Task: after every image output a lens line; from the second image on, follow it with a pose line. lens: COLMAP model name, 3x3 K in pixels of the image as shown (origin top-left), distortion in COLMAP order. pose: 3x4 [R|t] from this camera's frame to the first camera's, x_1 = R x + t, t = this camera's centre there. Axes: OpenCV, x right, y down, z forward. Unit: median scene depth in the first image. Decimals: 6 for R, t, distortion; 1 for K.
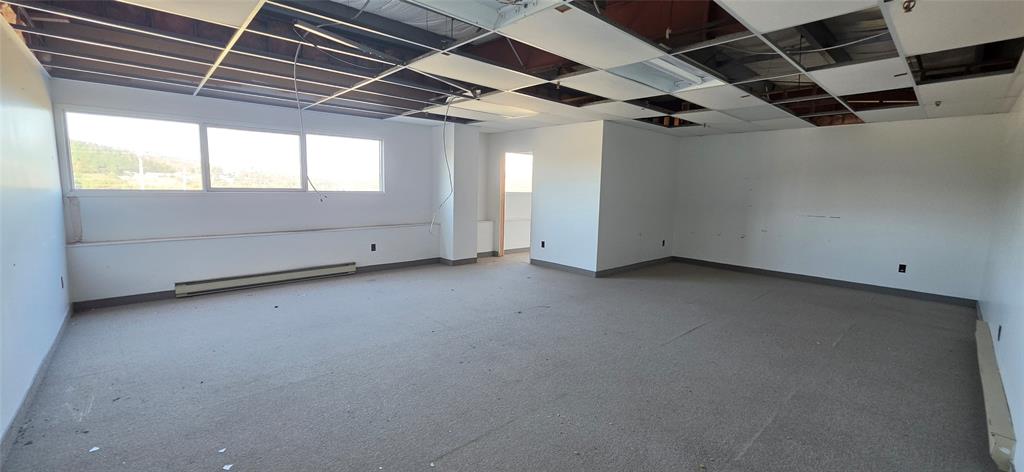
lens RADIAL K [[415.9, 0, 512.0], [0, 415.9, 236.0], [0, 0, 1]] dist [0.012087, 0.000083]
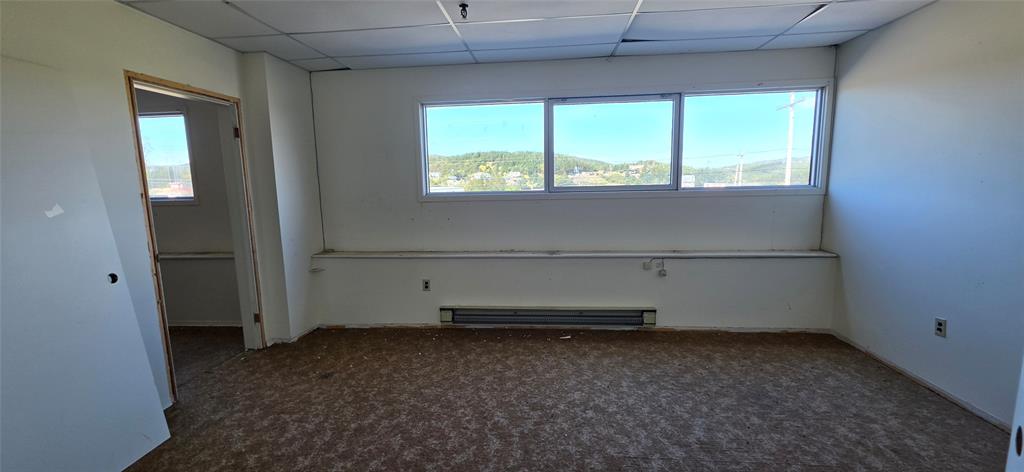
lens RADIAL K [[415.9, 0, 512.0], [0, 415.9, 236.0], [0, 0, 1]] dist [0.012087, 0.000083]
pose [[0.658586, 0.071966, -0.749056, -0.159799], [-0.057050, 0.997327, 0.045659, -0.044320], [0.750340, 0.012663, 0.660931, 0.350338]]
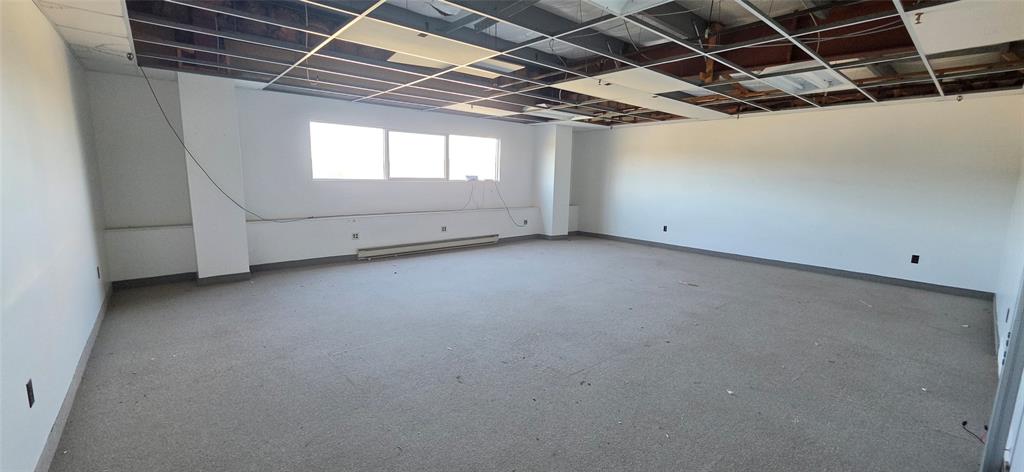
lens RADIAL K [[406.1, 0, 509.4], [0, 406.1, 239.0], [0, 0, 1]] dist [-0.000804, 0.000118]
pose [[0.999206, 0.011433, -0.038168, -0.223673], [-0.009921, 0.999167, 0.039591, 0.020217], [0.038589, -0.039181, 0.998487, -0.209744]]
